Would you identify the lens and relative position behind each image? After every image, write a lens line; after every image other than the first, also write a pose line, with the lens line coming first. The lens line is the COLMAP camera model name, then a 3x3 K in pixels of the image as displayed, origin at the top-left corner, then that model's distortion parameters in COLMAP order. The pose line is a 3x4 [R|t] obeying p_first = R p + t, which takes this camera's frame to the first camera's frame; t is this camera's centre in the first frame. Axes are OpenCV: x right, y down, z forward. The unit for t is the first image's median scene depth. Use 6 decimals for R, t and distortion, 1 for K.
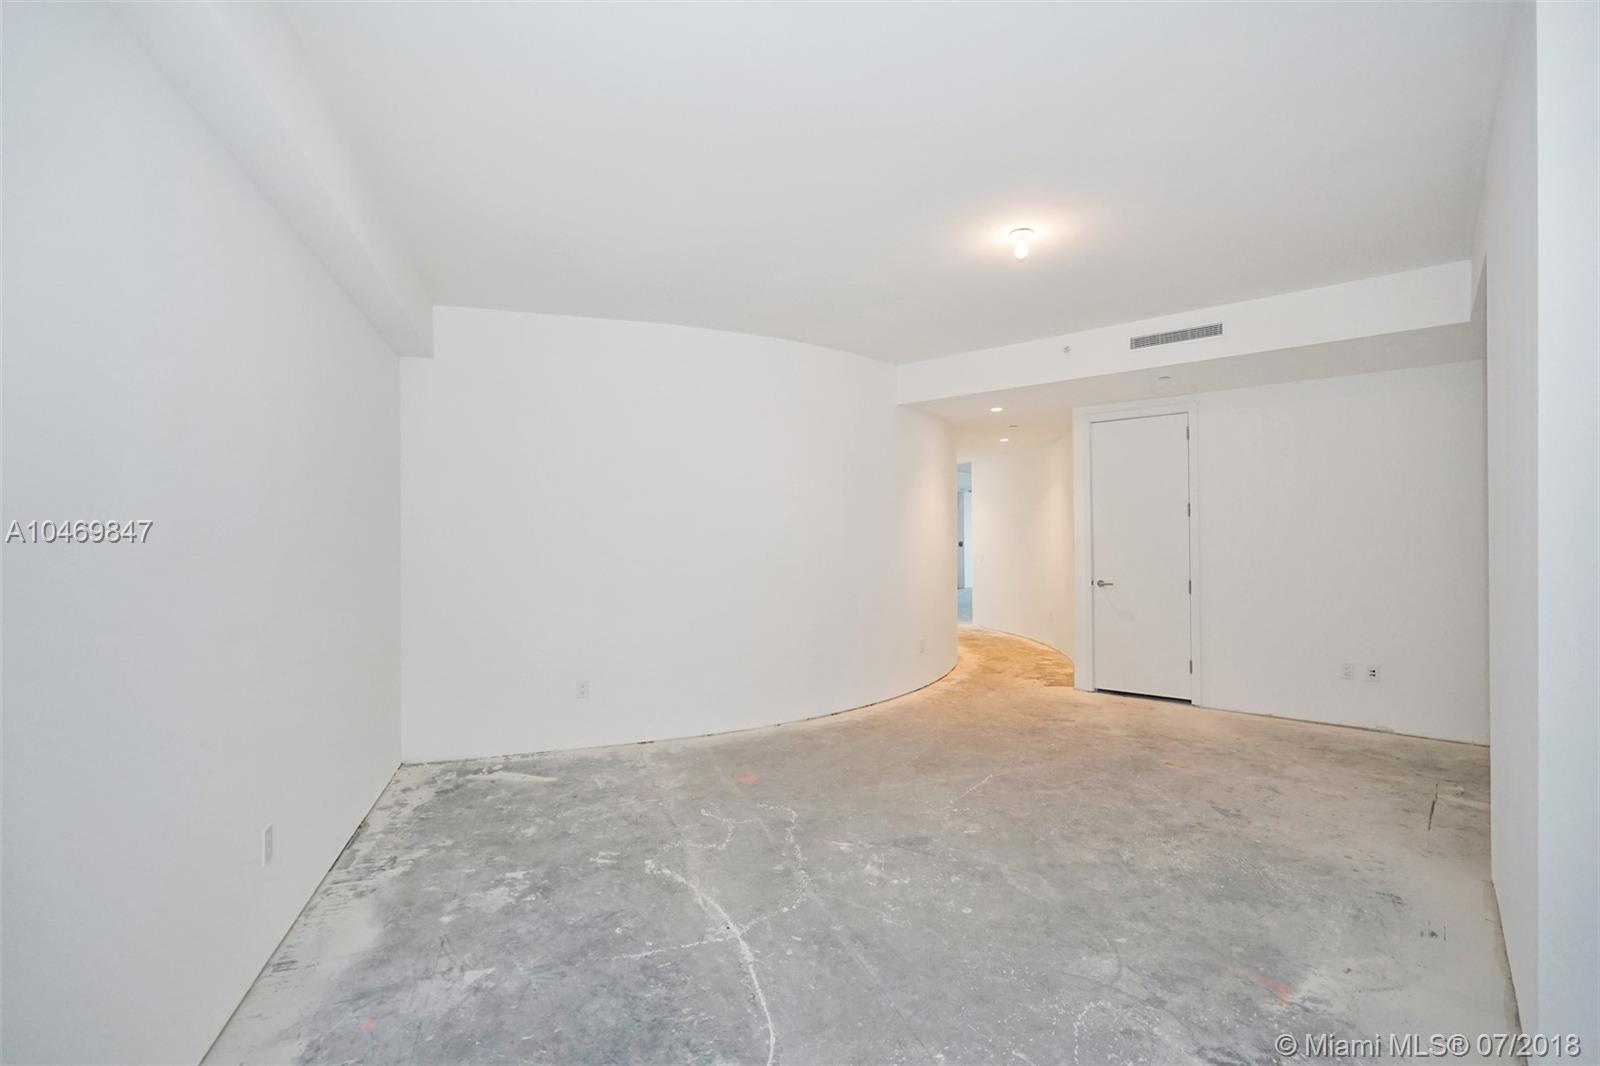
lens RADIAL K [[737.6, 0, 802.5], [0, 737.6, 540.4], [0, 0, 1]] dist [0.002243, 0.002288]
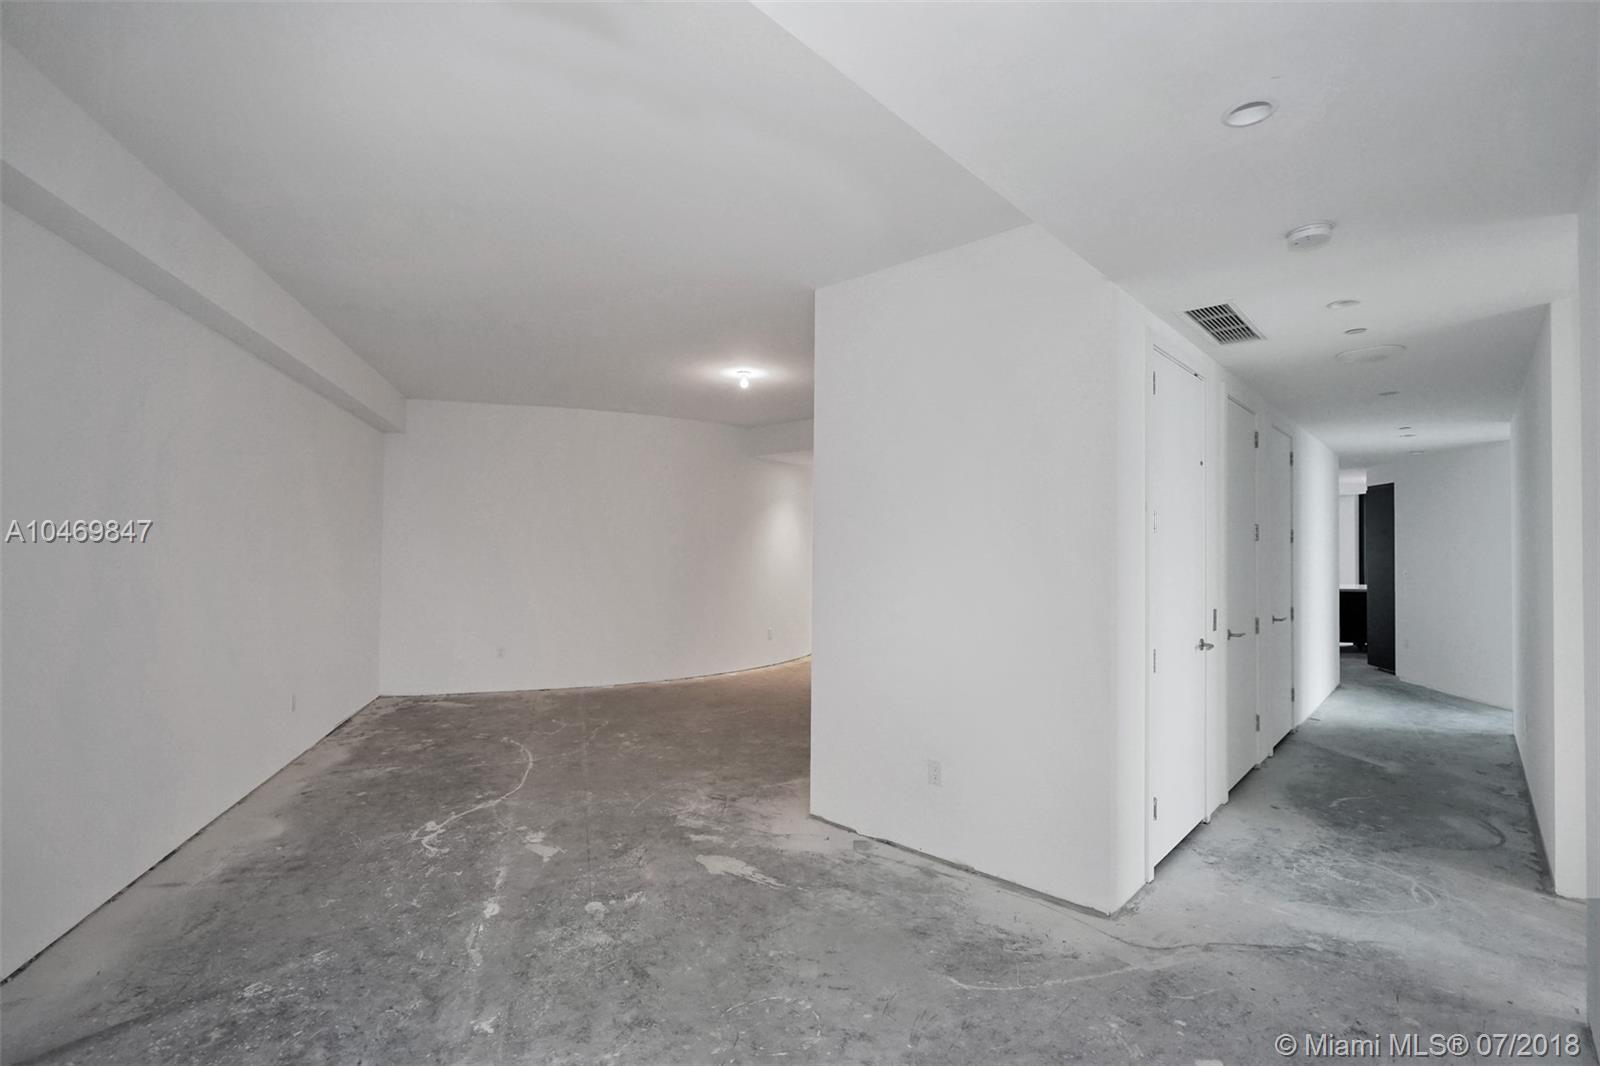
lens RADIAL K [[737.6, 0, 798.0], [0, 737.6, 531.8], [0, 0, 1]] dist [0.002243, 0.002288]
pose [[0.999384, 0.009782, -0.033708, 0.493944], [-0.010478, 0.999734, -0.020533, -0.025252], [0.033499, 0.020873, 0.999221, -0.676873]]
